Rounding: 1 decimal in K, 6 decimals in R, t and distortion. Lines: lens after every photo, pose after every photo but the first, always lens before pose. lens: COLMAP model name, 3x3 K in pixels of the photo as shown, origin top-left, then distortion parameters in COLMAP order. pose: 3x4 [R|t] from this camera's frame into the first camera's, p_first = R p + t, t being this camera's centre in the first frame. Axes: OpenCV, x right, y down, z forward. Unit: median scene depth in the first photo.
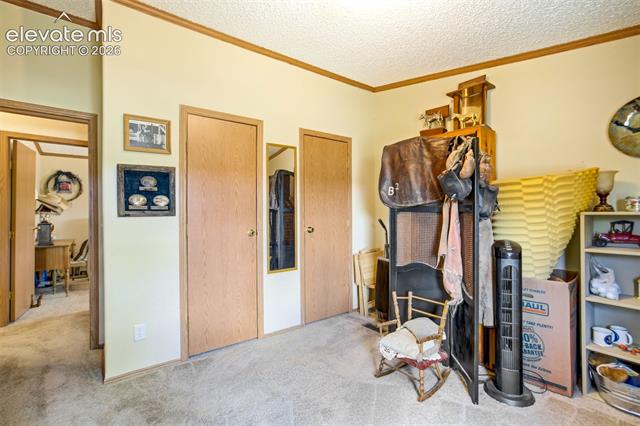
lens RADIAL K [[295.8, 0, 320.4], [0, 295.8, 211.5], [0, 0, 1]] dist [-0.021026, 0.005446]
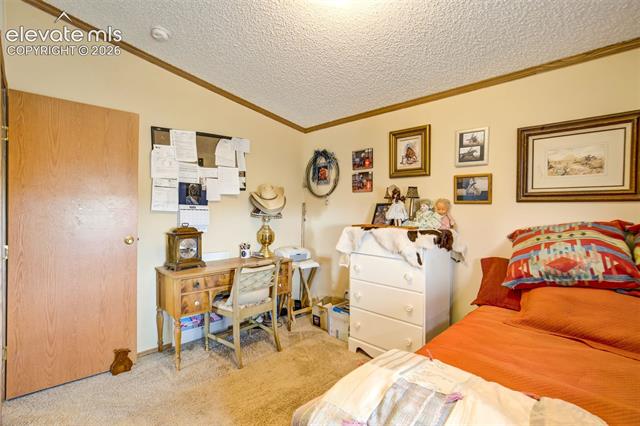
lens RADIAL K [[295.8, 0, 319.0], [0, 295.8, 213.8], [0, 0, 1]] dist [-0.021026, 0.005446]
pose [[0.151062, 0.015237, -0.988407, -0.228822], [-0.010939, 0.999846, 0.013742, -0.005478], [0.988464, 0.008737, 0.151206, 0.906418]]
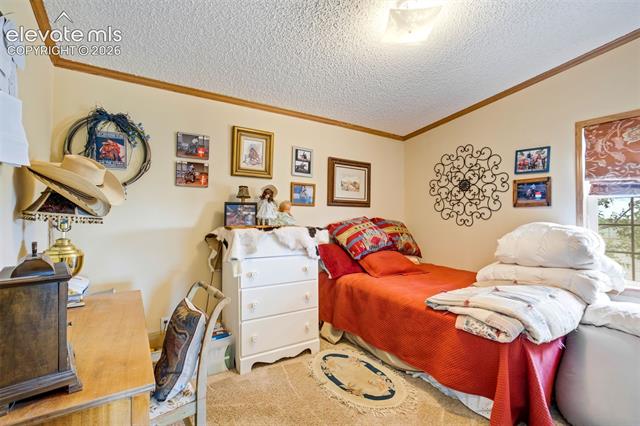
lens RADIAL K [[295.8, 0, 318.6], [0, 295.8, 212.9], [0, 0, 1]] dist [-0.021026, 0.005446]
pose [[0.997759, 0.011384, -0.065930, -0.568491], [-0.011909, 0.999900, -0.007579, 0.001204], [0.065837, 0.008347, 0.997795, 0.623070]]
